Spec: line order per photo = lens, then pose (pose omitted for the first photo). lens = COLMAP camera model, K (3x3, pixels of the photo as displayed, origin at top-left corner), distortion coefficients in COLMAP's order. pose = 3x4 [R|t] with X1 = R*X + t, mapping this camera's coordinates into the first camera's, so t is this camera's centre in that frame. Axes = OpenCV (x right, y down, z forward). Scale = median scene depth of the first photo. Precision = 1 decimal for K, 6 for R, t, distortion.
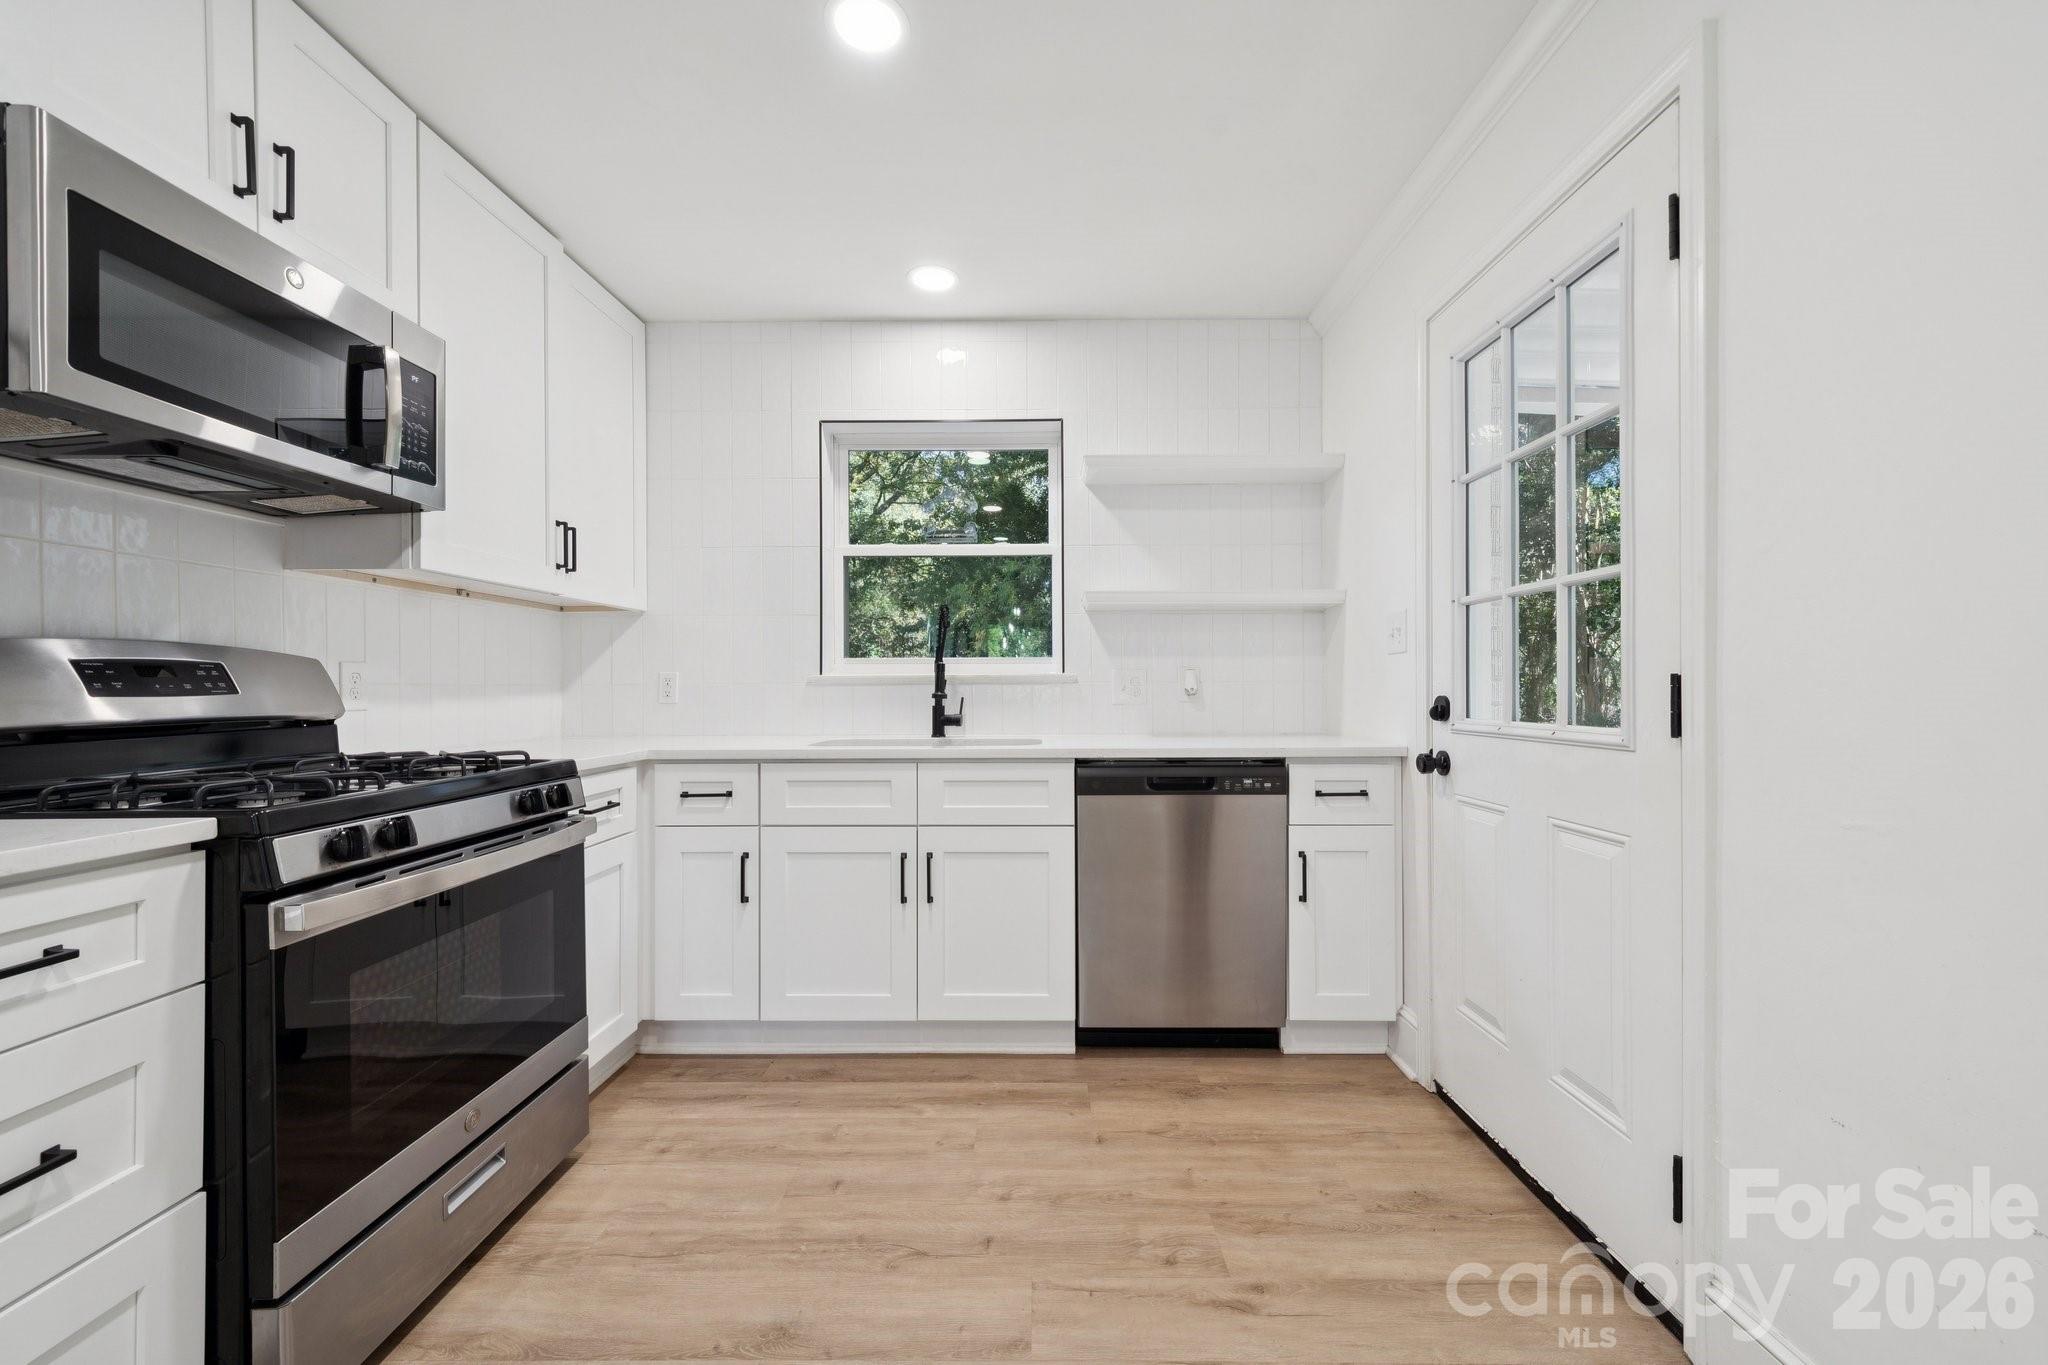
lens RADIAL K [[804.0, 0, 1024.0], [0, 804.0, 682.5], [0, 0, 1]] dist [0.000325, 0.000020]
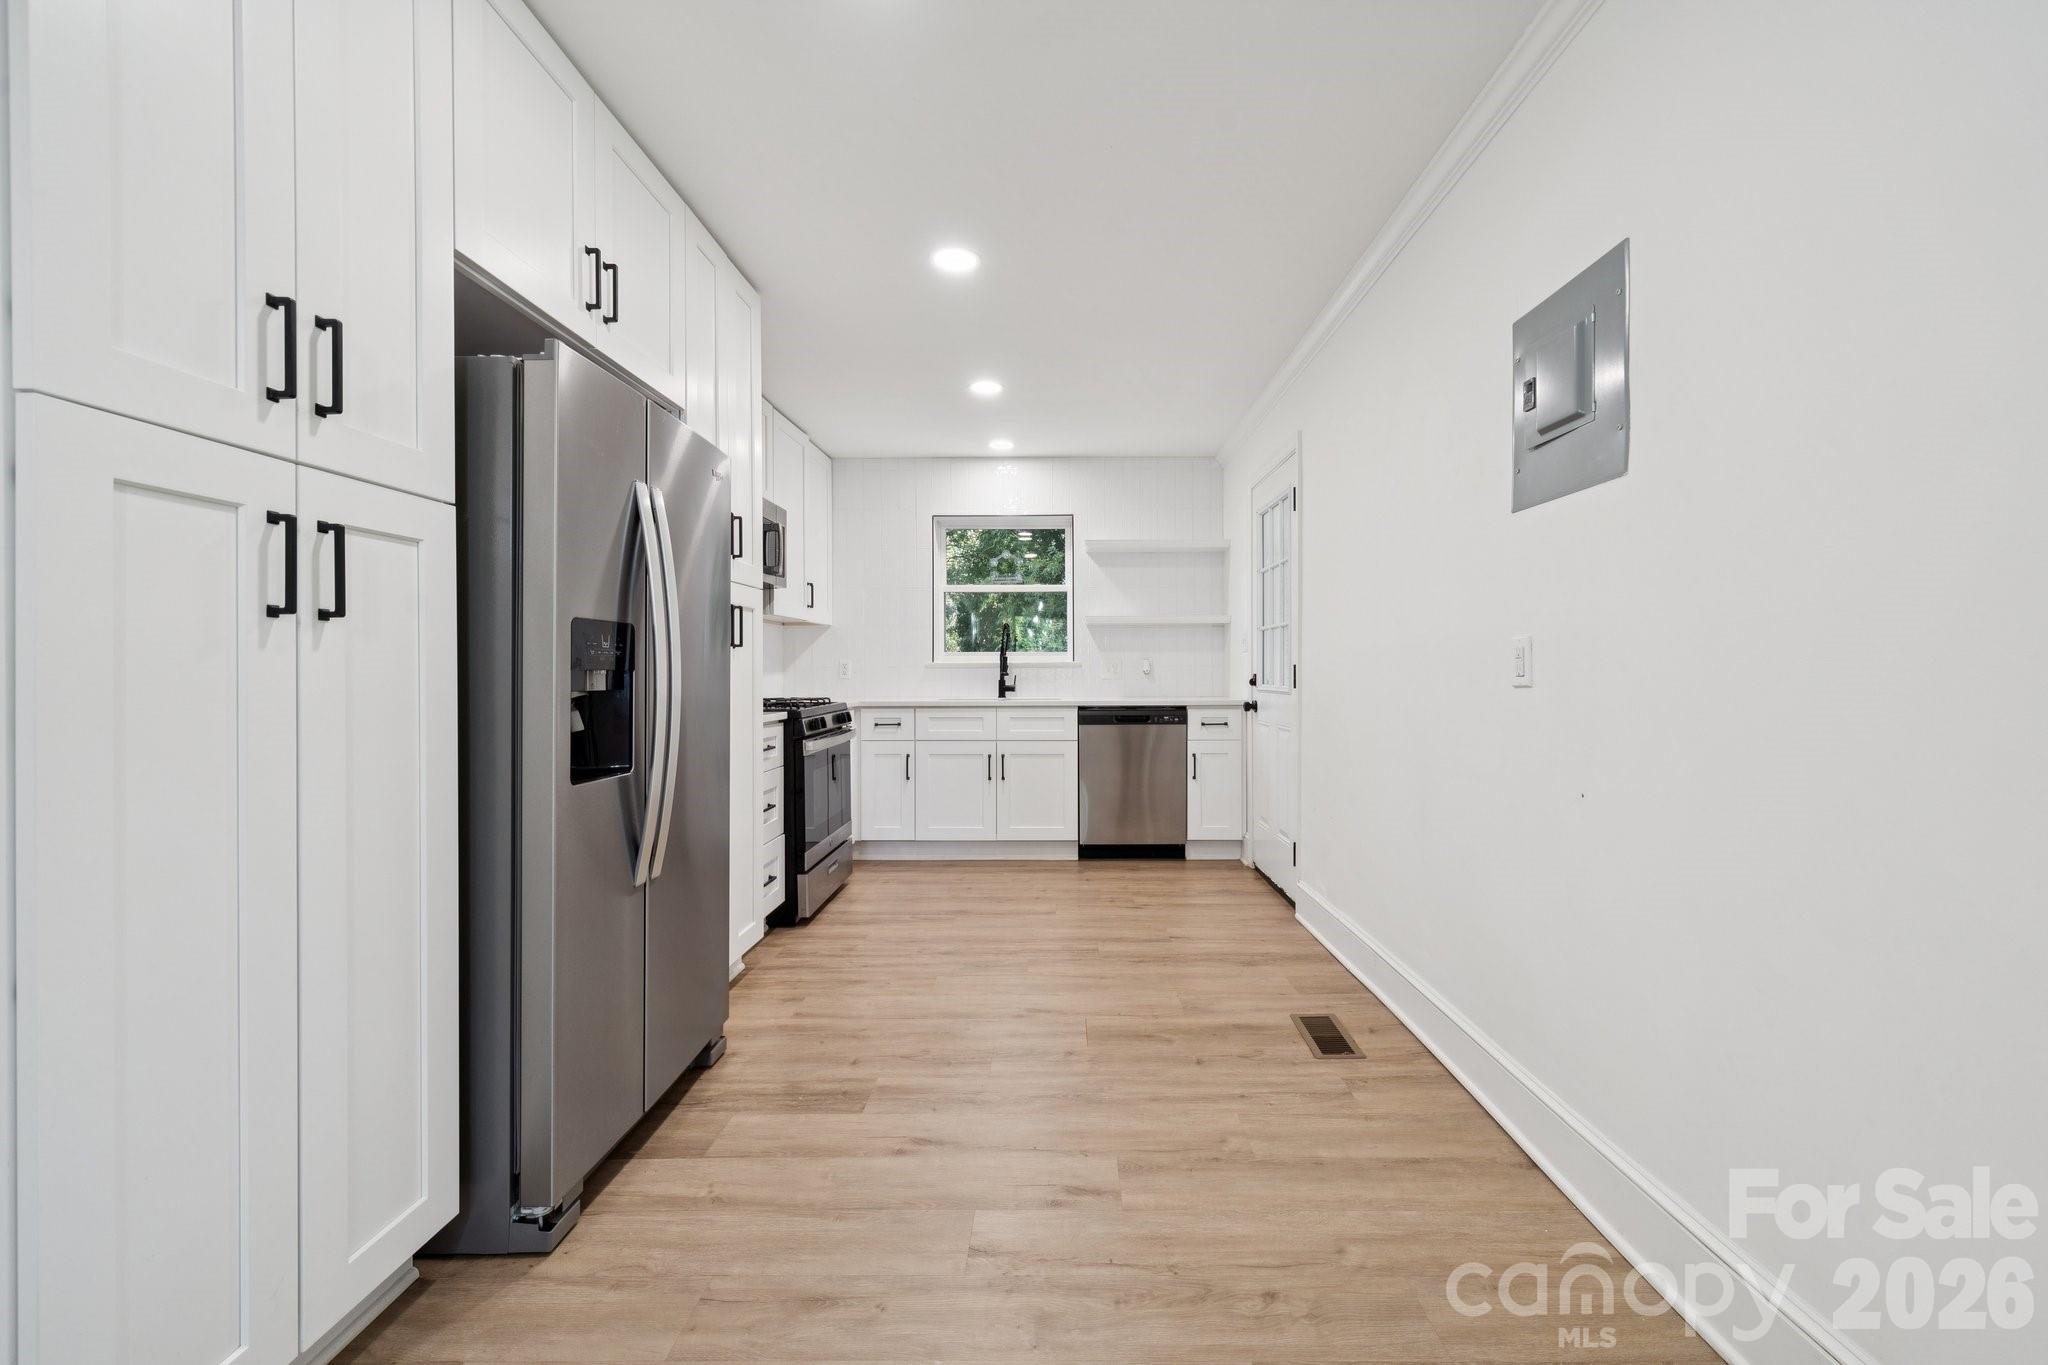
lens RADIAL K [[851.5, 0, 994.3], [0, 851.5, 671.7], [0, 0, 1]] dist [-0.001463, -0.000271]
pose [[0.998416, 0.001095, -0.056246, -0.022132], [-0.000653, 0.999969, 0.007880, -0.004581], [0.056253, -0.007830, 0.998386, -1.039217]]
